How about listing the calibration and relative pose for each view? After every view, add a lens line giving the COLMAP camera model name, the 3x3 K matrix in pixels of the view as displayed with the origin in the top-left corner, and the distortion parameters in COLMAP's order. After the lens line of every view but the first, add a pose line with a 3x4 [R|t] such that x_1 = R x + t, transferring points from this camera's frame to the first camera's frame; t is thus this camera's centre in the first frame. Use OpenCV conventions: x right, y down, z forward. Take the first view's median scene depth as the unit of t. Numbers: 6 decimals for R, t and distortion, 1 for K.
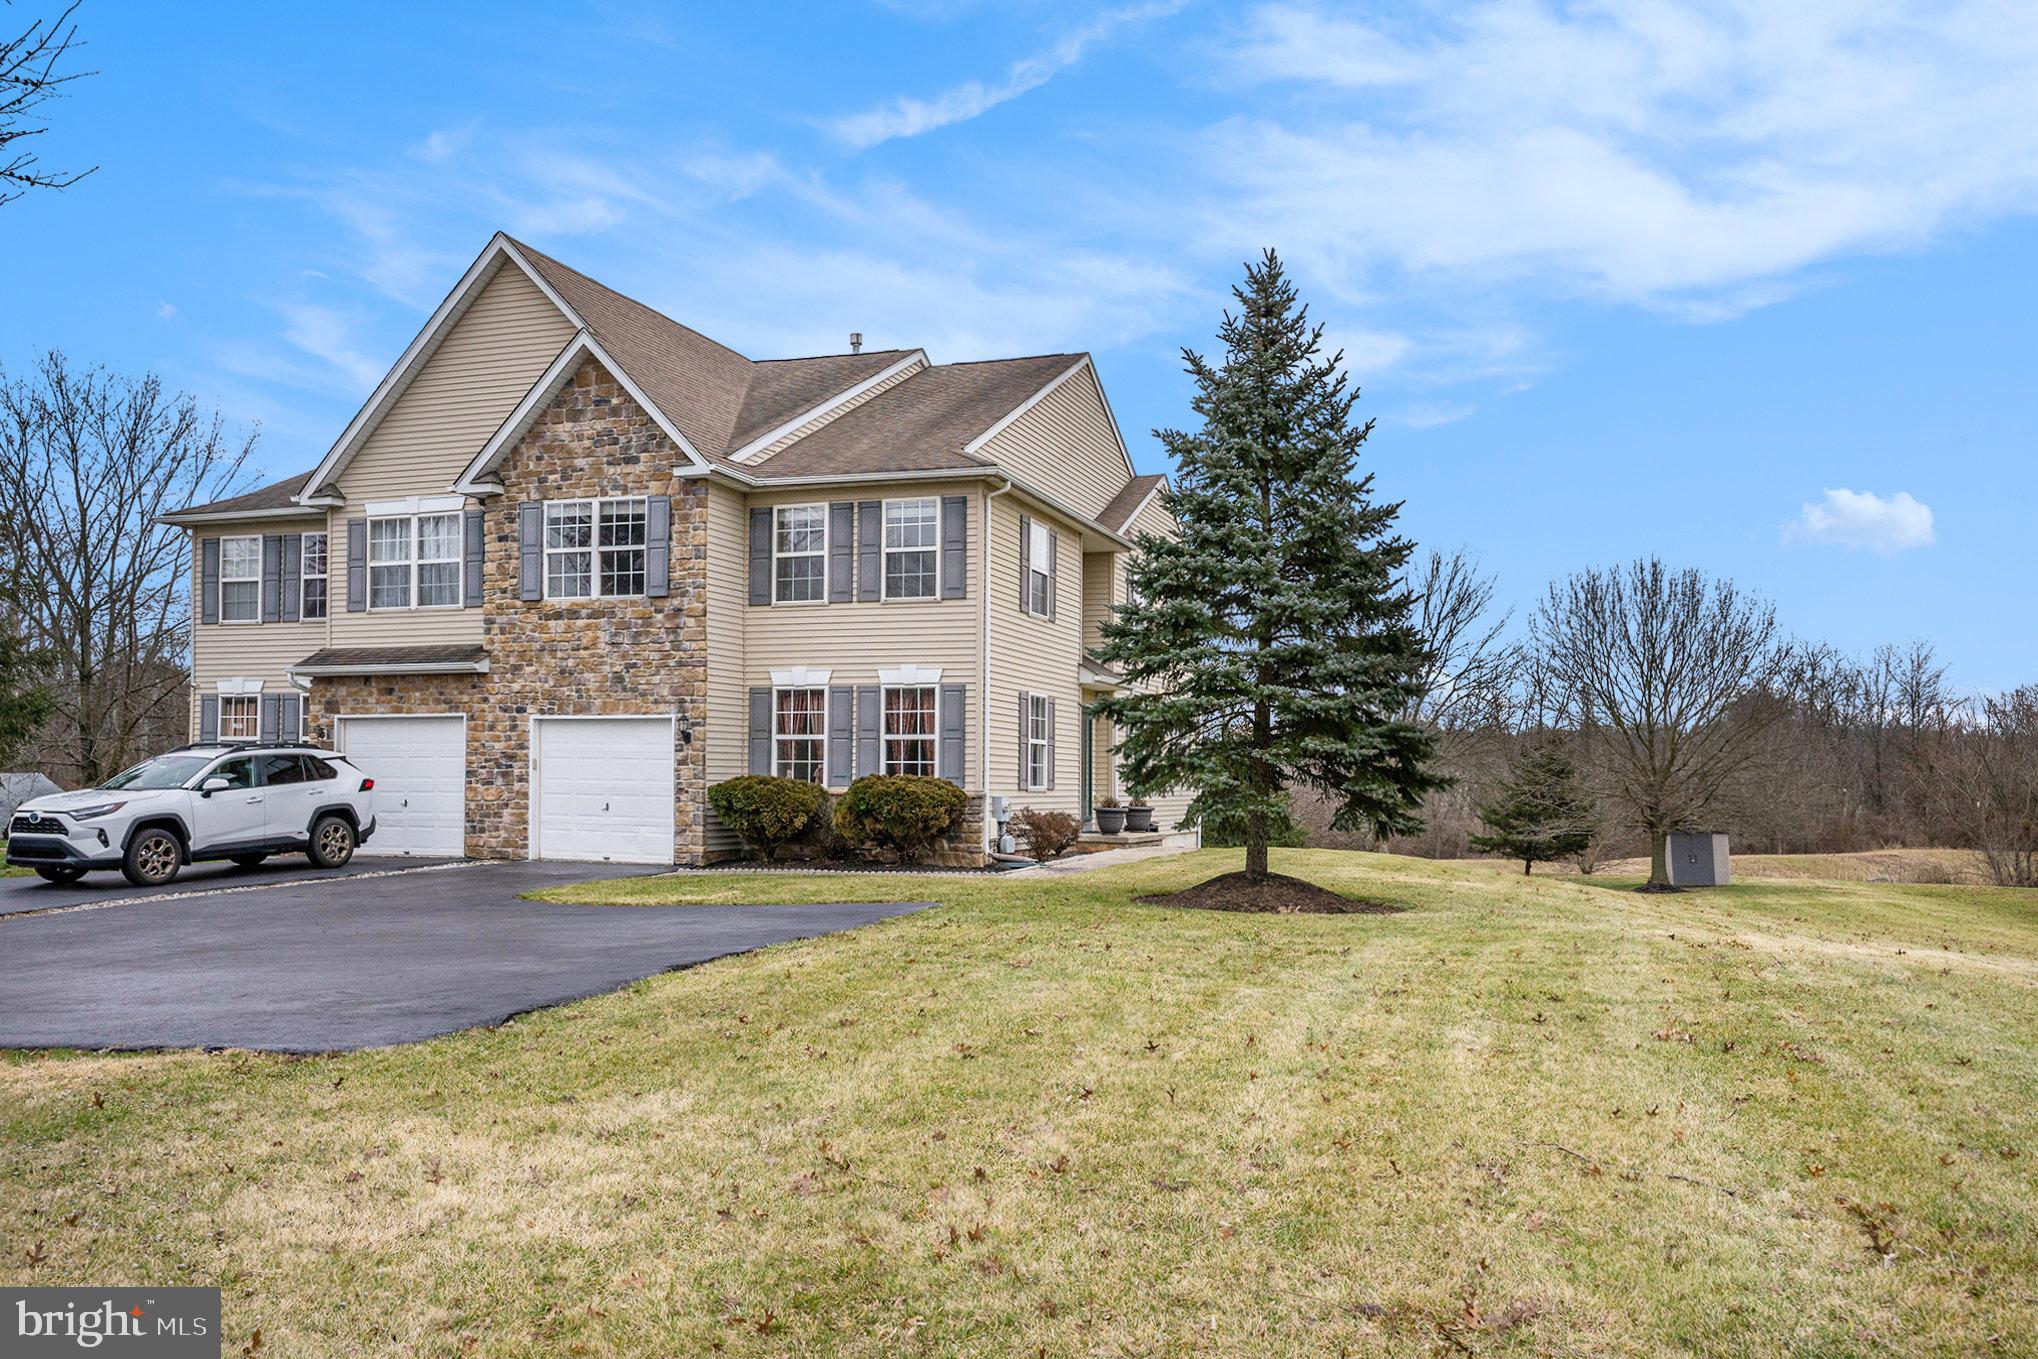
lens RADIAL K [[1640.9, 0, 1018.8], [0, 1640.9, 679.7], [0, 0, 1]] dist [0.032477, 0.003699]
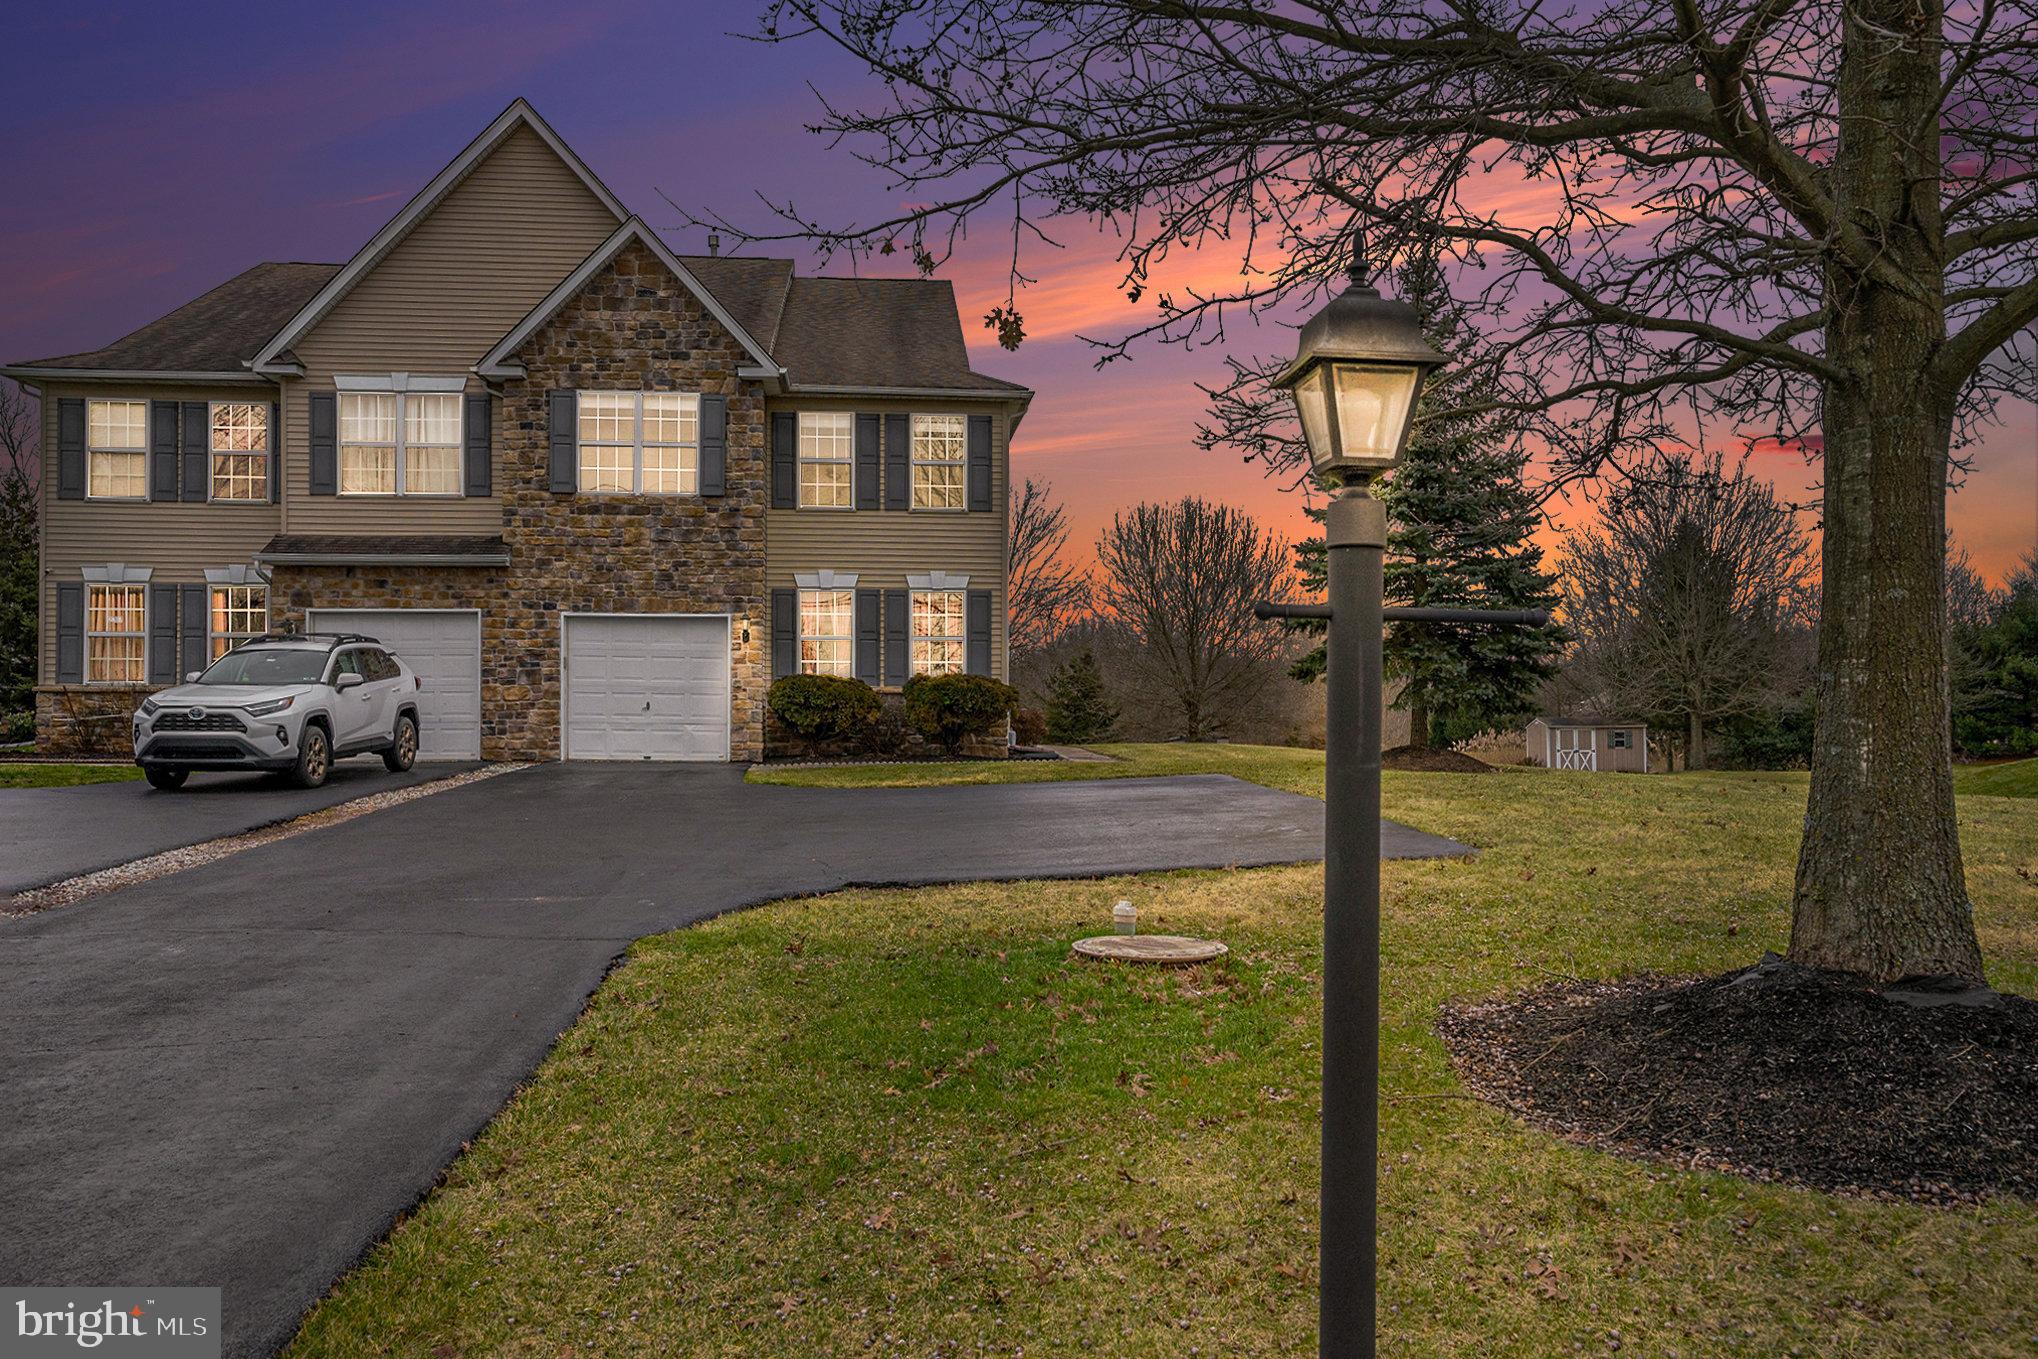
lens RADIAL K [[1640.9, 0, 1018.1], [0, 1640.9, 679.4], [0, 0, 1]] dist [0.032477, 0.003699]
pose [[0.900473, -0.000071, 0.434913, -0.476566], [-0.019323, 0.999006, 0.040170, 0.017154], [-0.434483, -0.044575, 0.899576, 0.012999]]
